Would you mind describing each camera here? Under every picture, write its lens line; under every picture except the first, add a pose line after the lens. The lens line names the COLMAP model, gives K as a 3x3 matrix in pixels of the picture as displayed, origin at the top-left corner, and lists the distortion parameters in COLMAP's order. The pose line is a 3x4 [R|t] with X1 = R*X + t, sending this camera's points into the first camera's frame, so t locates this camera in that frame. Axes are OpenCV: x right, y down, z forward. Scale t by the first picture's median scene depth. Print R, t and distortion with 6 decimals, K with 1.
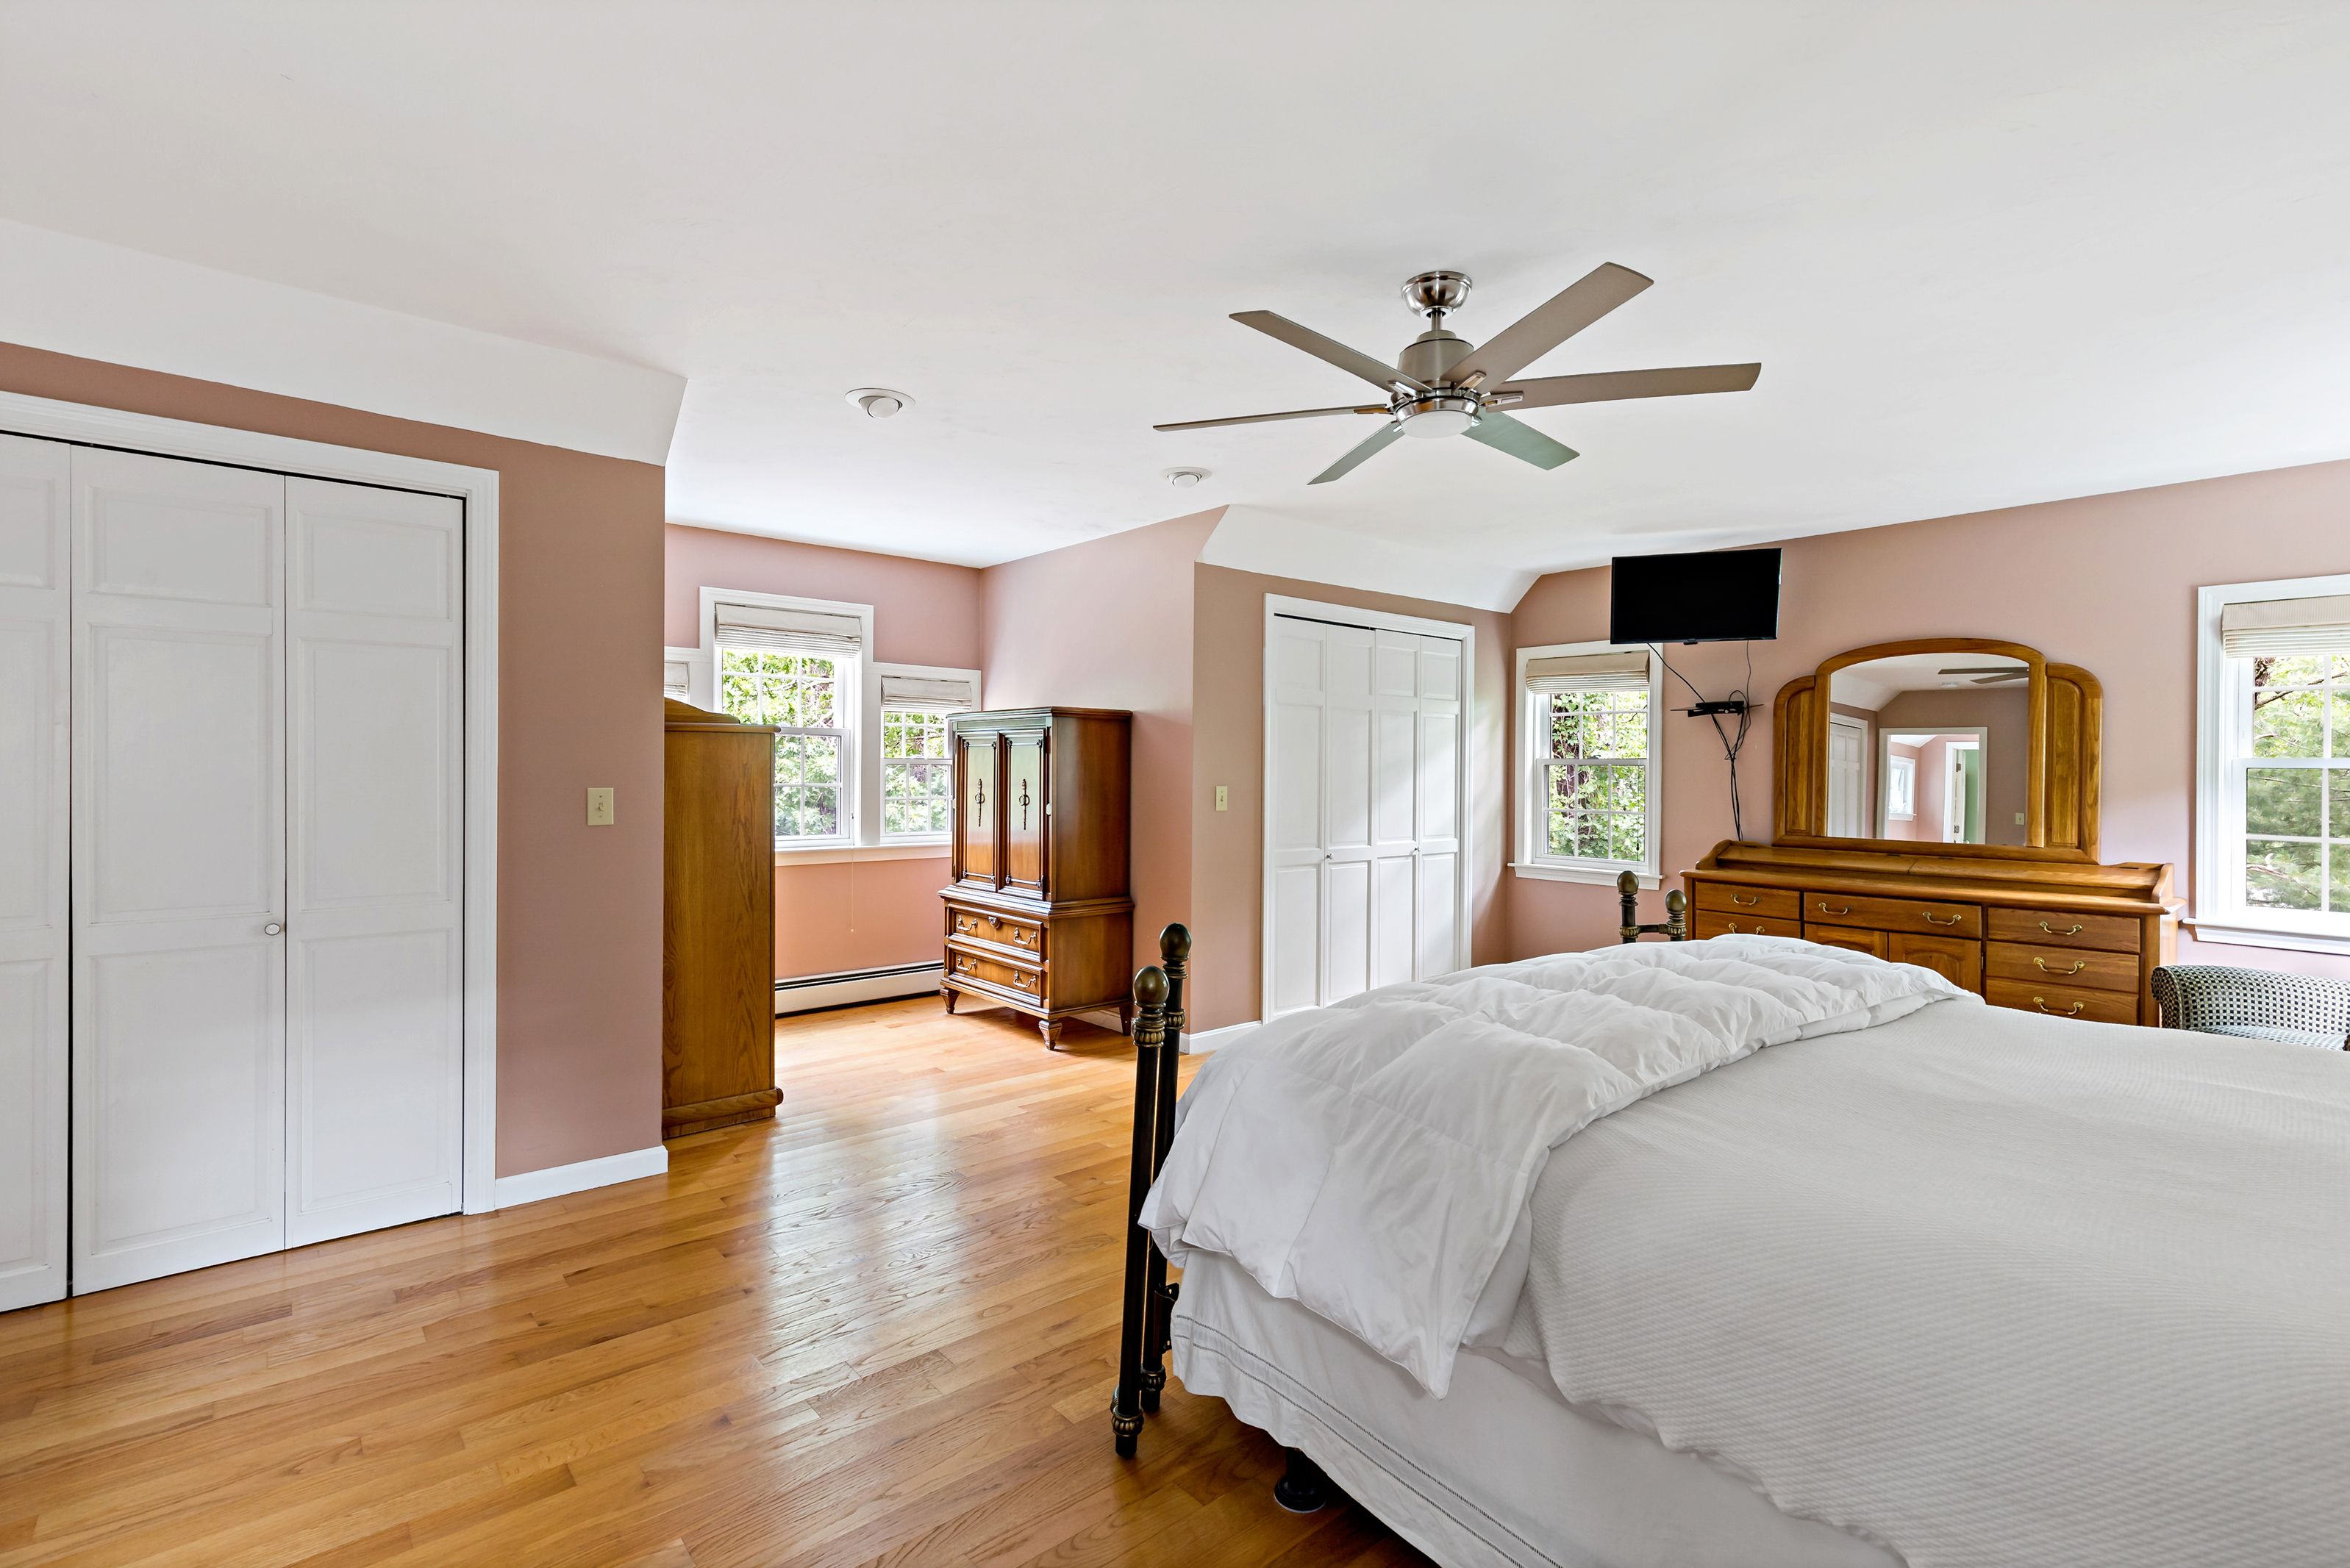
lens RADIAL K [[1077.2, 0, 1167.5], [0, 1077.2, 788.9], [0, 0, 1]] dist [0.011026, -0.003933]
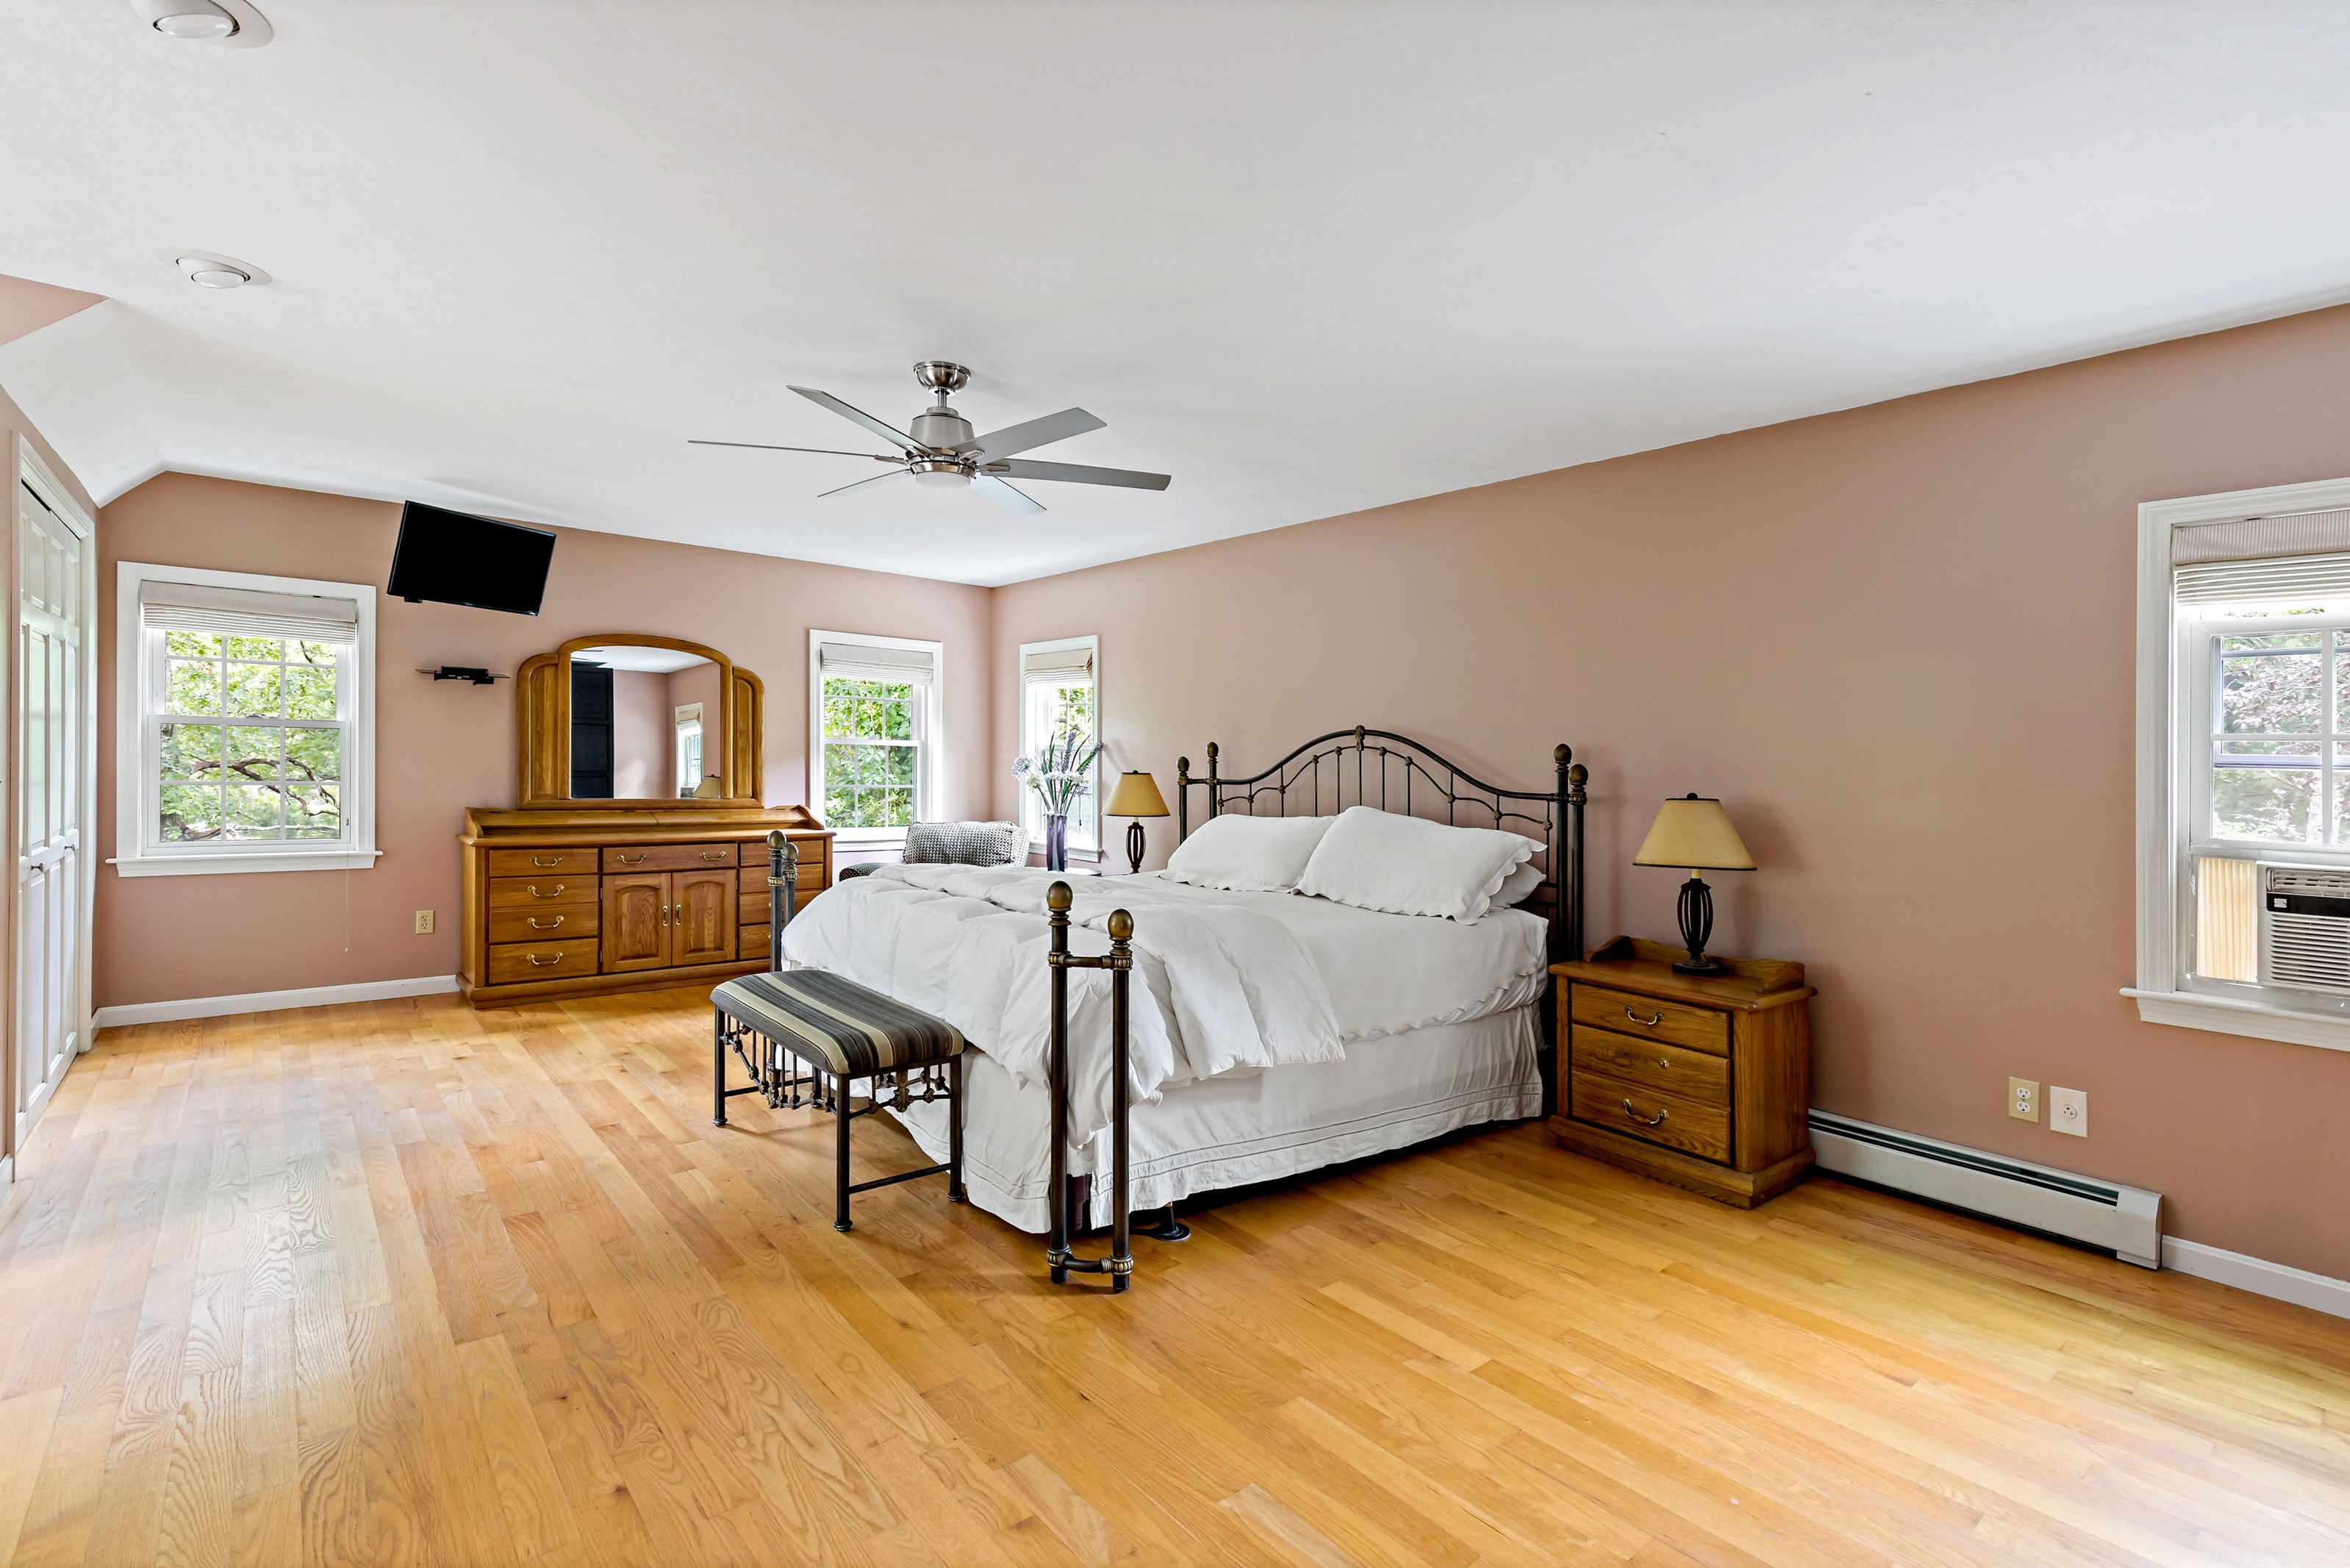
lens RADIAL K [[1077.4, 0, 1175.8], [0, 1077.4, 768.6], [0, 0, 1]] dist [0.011026, -0.003933]
pose [[0.024319, -0.015581, 0.999583, -0.554155], [-0.006113, 0.999858, 0.015734, -0.009666], [-0.999686, -0.006493, 0.024220, 0.388216]]
